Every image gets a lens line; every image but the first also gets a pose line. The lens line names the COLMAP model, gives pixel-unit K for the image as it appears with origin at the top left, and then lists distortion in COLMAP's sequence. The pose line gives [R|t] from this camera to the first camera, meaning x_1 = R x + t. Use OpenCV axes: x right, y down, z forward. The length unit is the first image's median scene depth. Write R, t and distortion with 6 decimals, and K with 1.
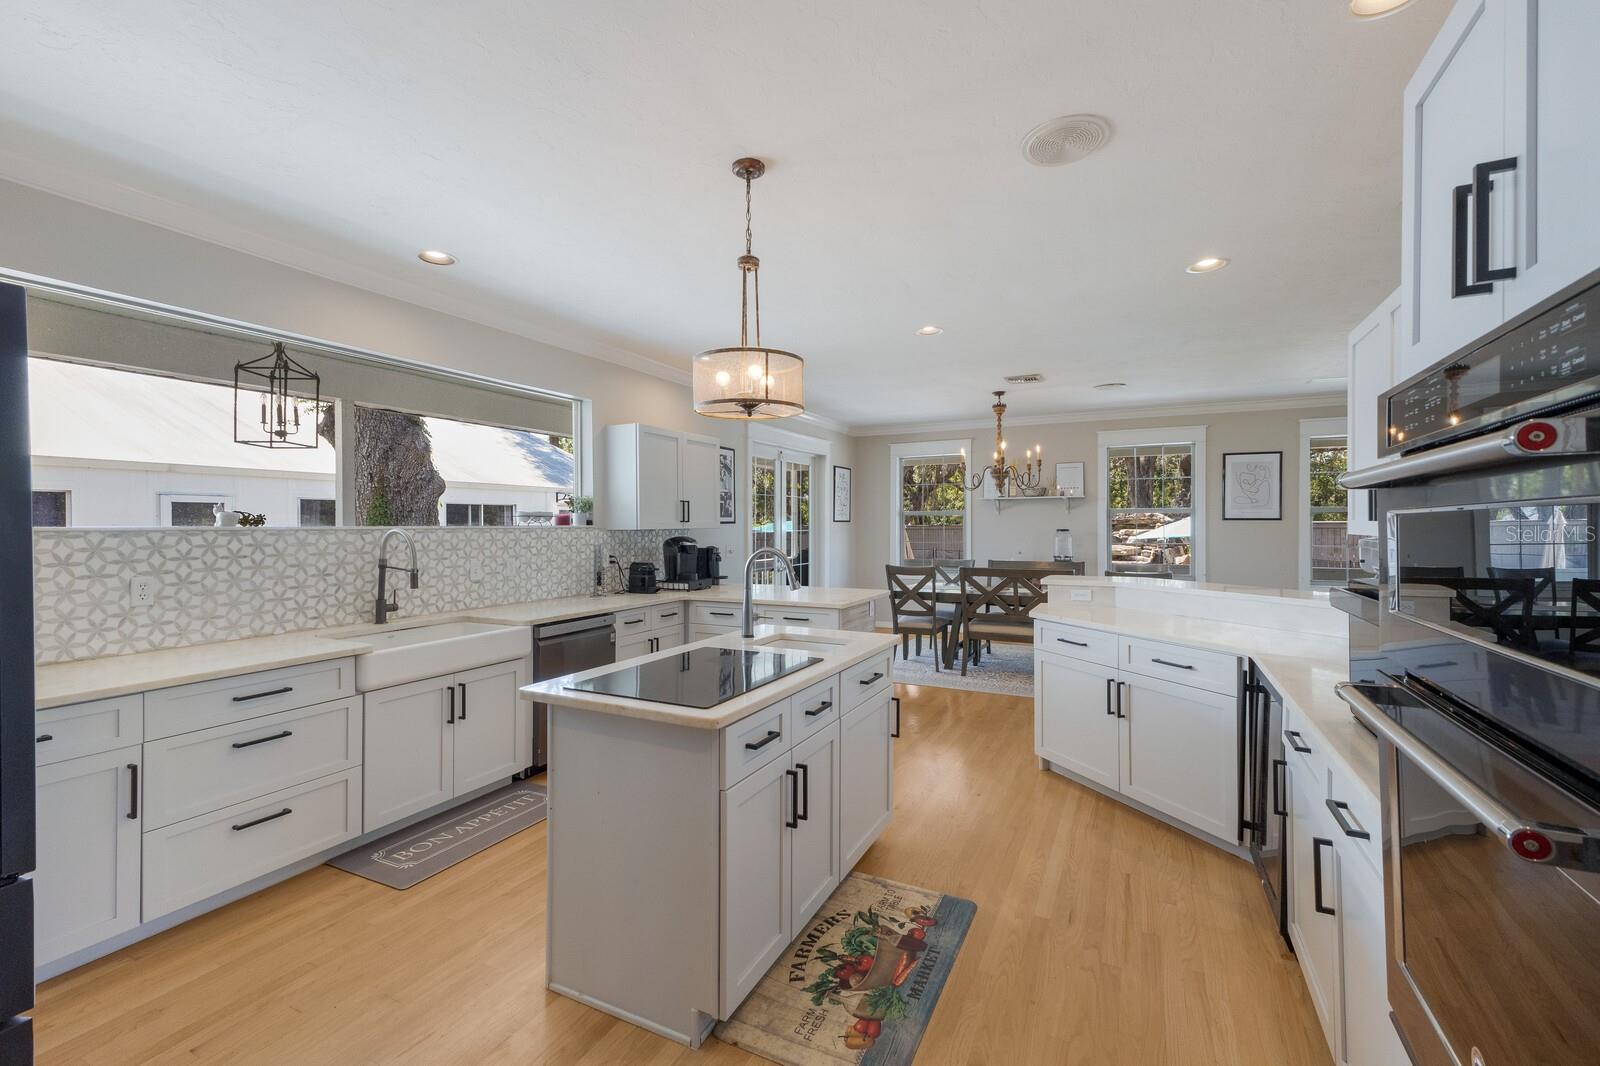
lens RADIAL K [[693.2, 0, 804.4], [0, 693.2, 524.9], [0, 0, 1]] dist [0.024168, -0.000017]
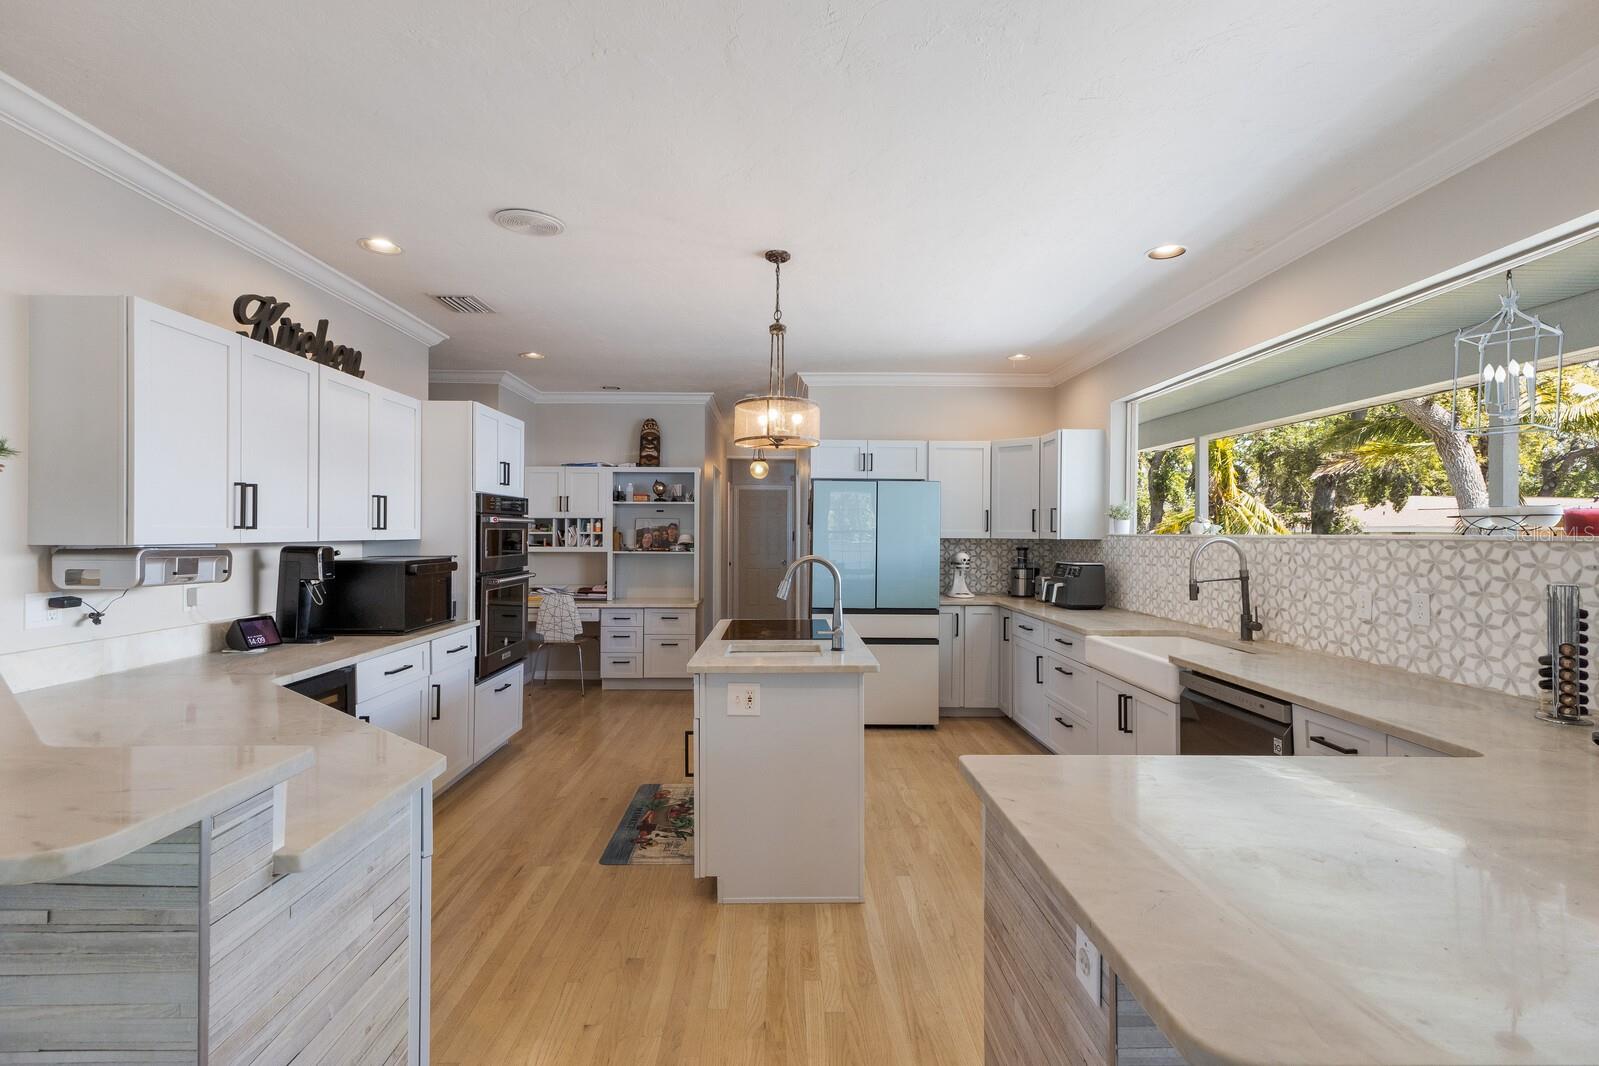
lens RADIAL K [[738.3, 0, 788.1], [0, 738.3, 531.1], [0, 0, 1]] dist [0.012643, 0.000223]
pose [[-0.891519, -0.000627, -0.452984, 0.336028], [-0.000868, 1.000000, 0.000325, -0.002274], [0.452983, 0.000683, -0.891519, 1.431822]]
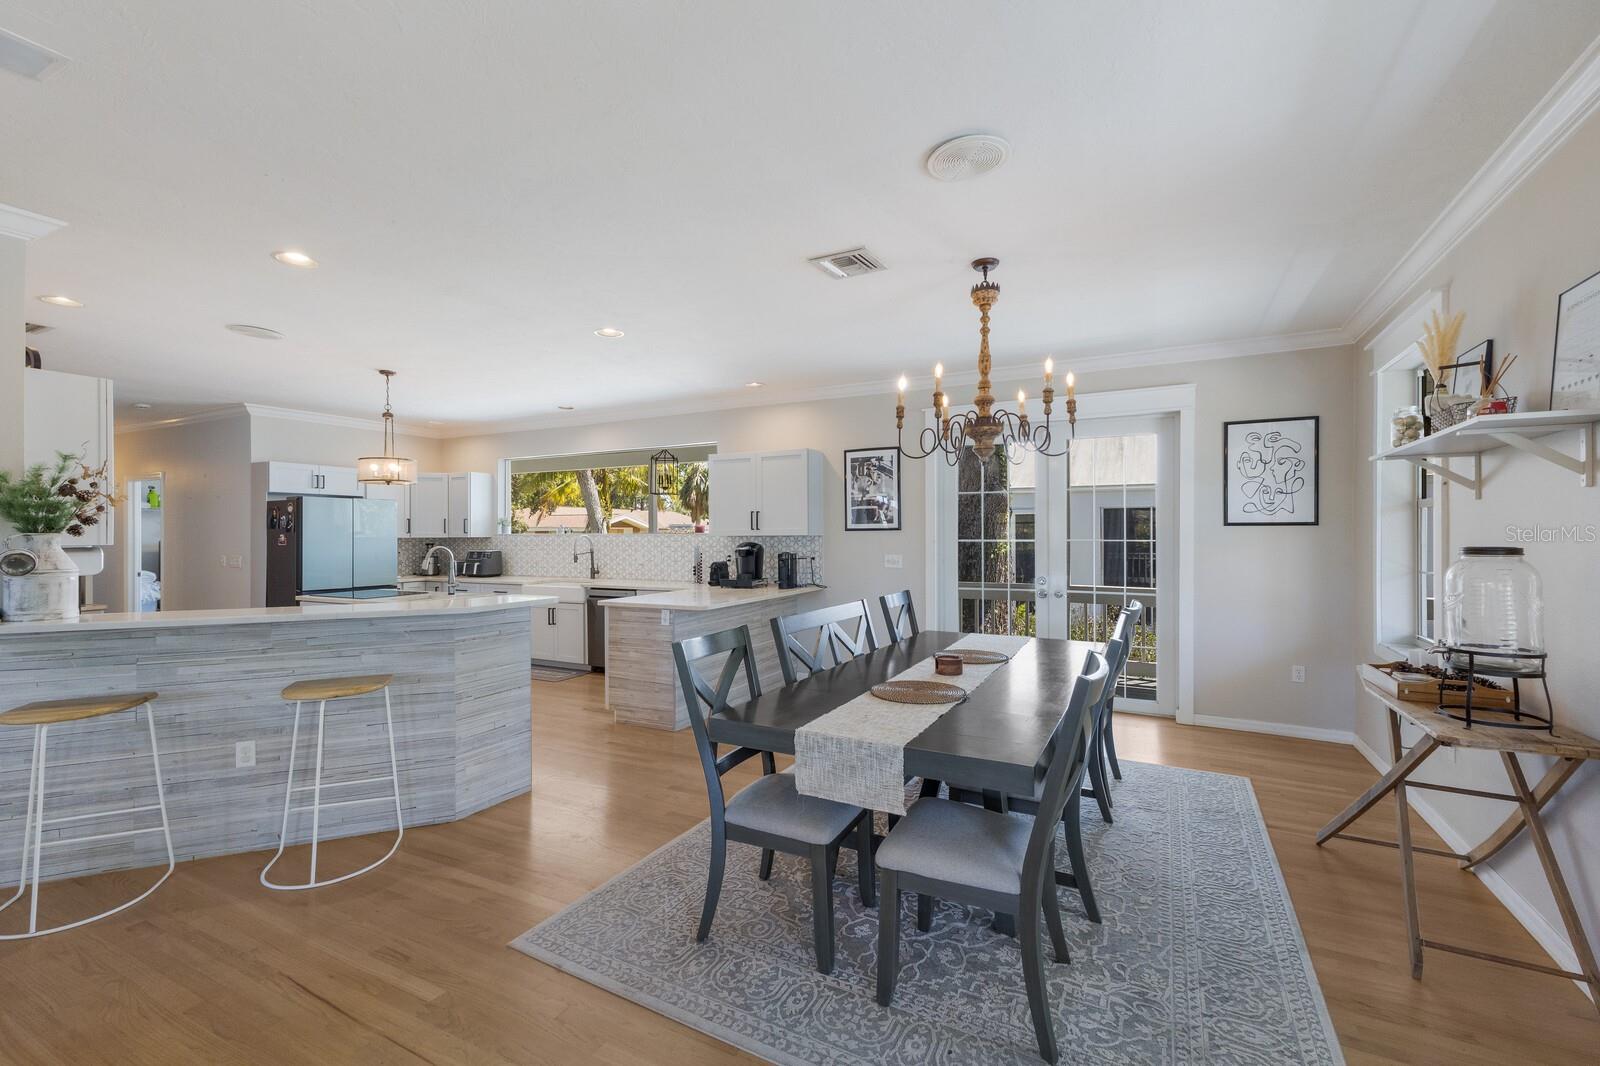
lens RADIAL K [[693.2, 0, 800.6], [0, 693.2, 532.3], [0, 0, 1]] dist [0.024168, -0.000017]
pose [[-0.028233, 0.004173, -0.999593, 1.338629], [0.005192, 0.999978, 0.004028, -0.006067], [0.999588, -0.005076, -0.028254, 1.520056]]
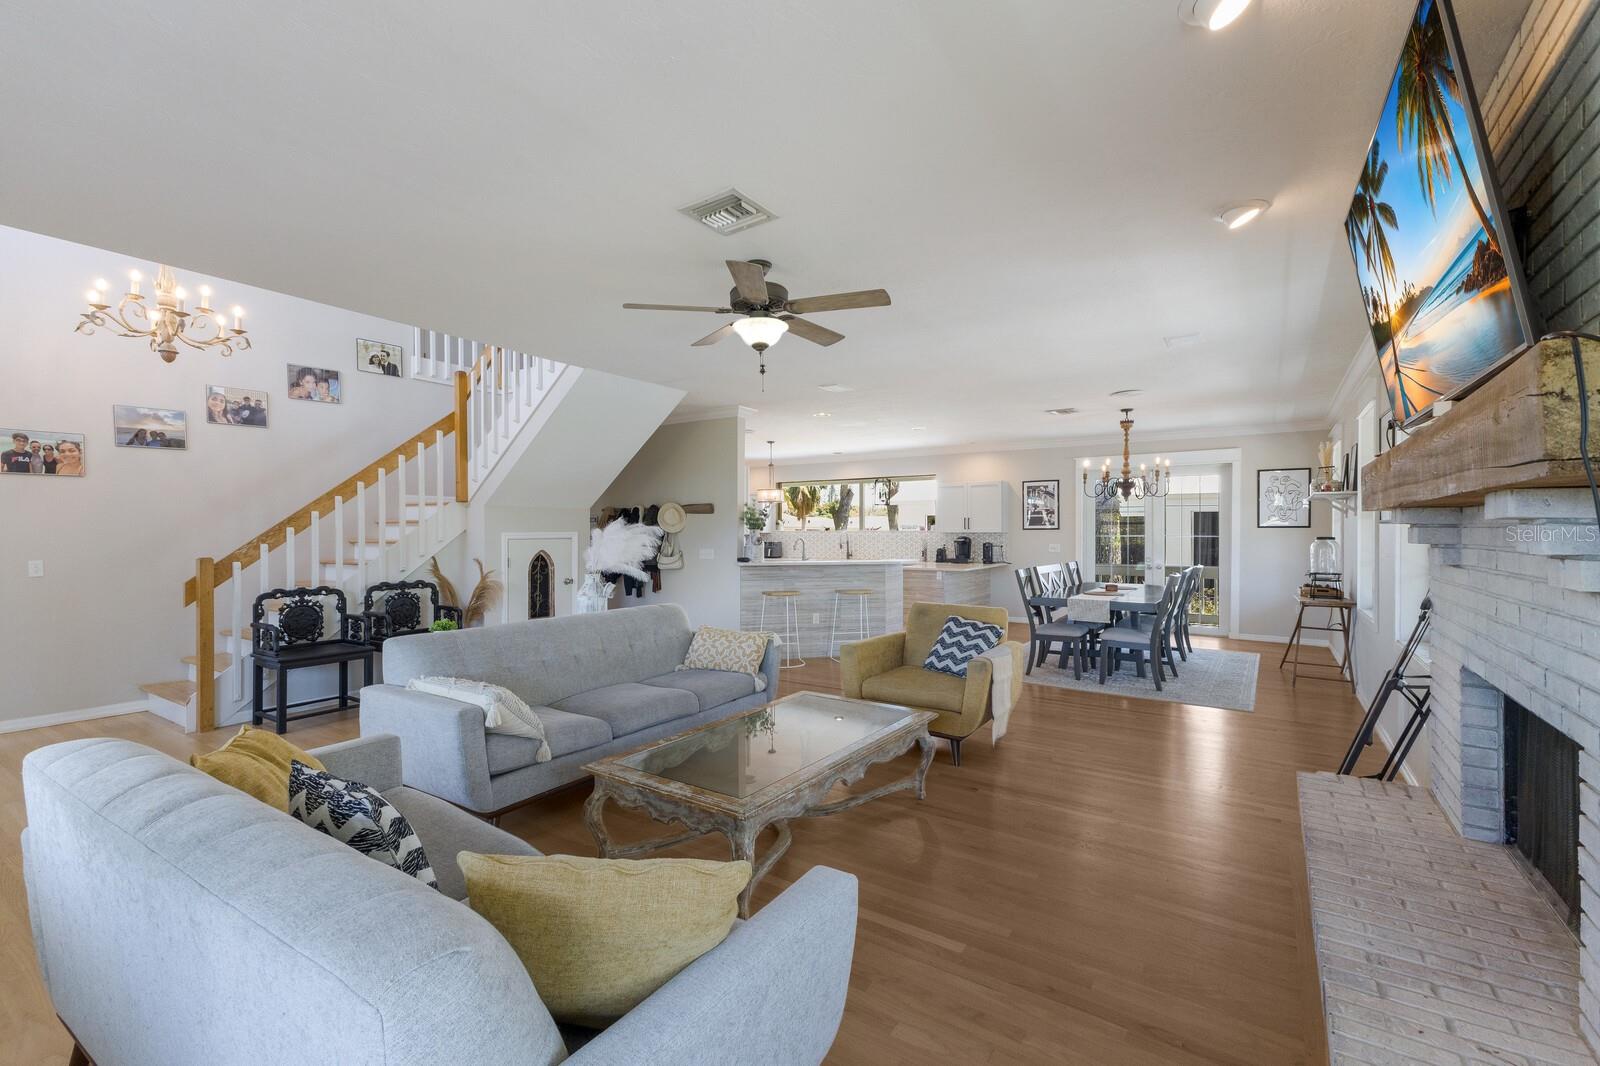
lens RADIAL K [[693.2, 0, 801.6], [0, 693.2, 530.0], [0, 0, 1]] dist [0.024168, -0.000017]
pose [[-0.137468, 0.002845, -0.990502, 2.470123], [0.001330, 0.999996, 0.002688, -0.010185], [0.990505, -0.000947, -0.137472, 1.111375]]
